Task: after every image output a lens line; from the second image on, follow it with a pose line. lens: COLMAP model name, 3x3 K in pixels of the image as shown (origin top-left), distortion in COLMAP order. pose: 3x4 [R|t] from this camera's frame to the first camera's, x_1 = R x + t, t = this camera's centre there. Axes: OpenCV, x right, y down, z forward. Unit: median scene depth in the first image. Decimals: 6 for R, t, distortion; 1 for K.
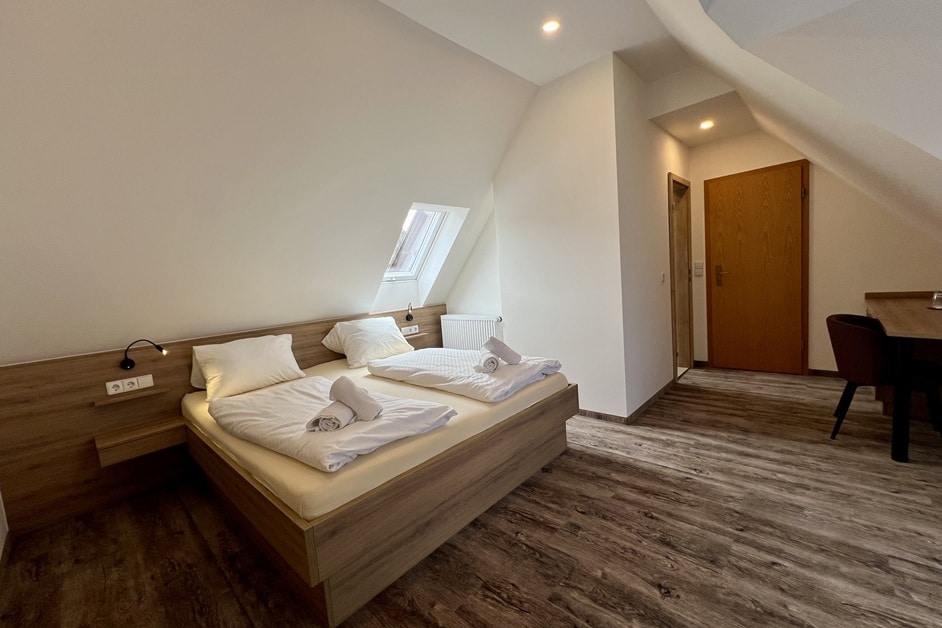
lens RADIAL K [[378.3, 0, 471.0], [0, 378.3, 314.0], [0, 0, 1]] dist [0.000826, 0.000114]
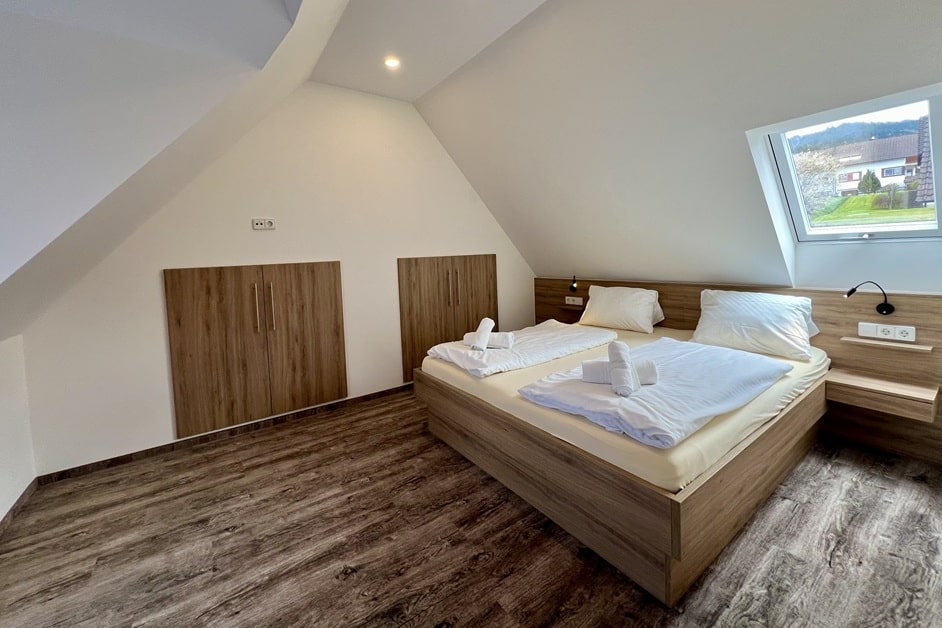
lens RADIAL K [[376.5, 0, 471.0], [0, 376.5, 269.9], [0, 0, 1]] dist [-0.001154, -0.000319]
pose [[-0.192886, 0.132890, -0.972181, 0.996475], [-0.034946, 0.989228, 0.142154, -0.214353], [0.980599, 0.061393, -0.186164, 1.077174]]
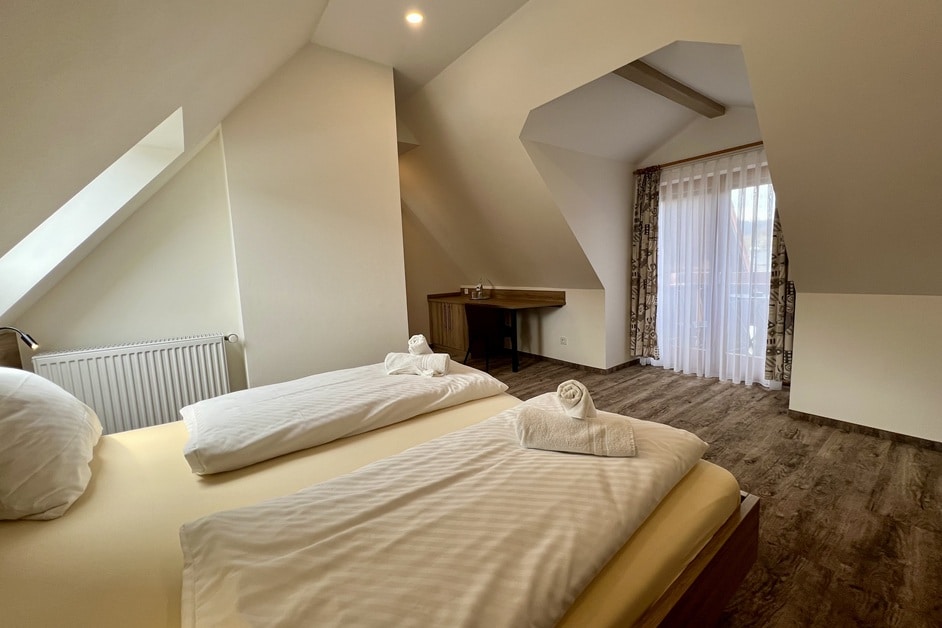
lens RADIAL K [[378.3, 0, 471.0], [0, 378.3, 314.0], [0, 0, 1]] dist [0.000826, 0.000114]
pose [[0.170005, -0.046996, 0.984322, -0.928046], [0.114772, 0.993009, 0.027588, 0.004273], [-0.978737, 0.108282, 0.174211, 0.936591]]
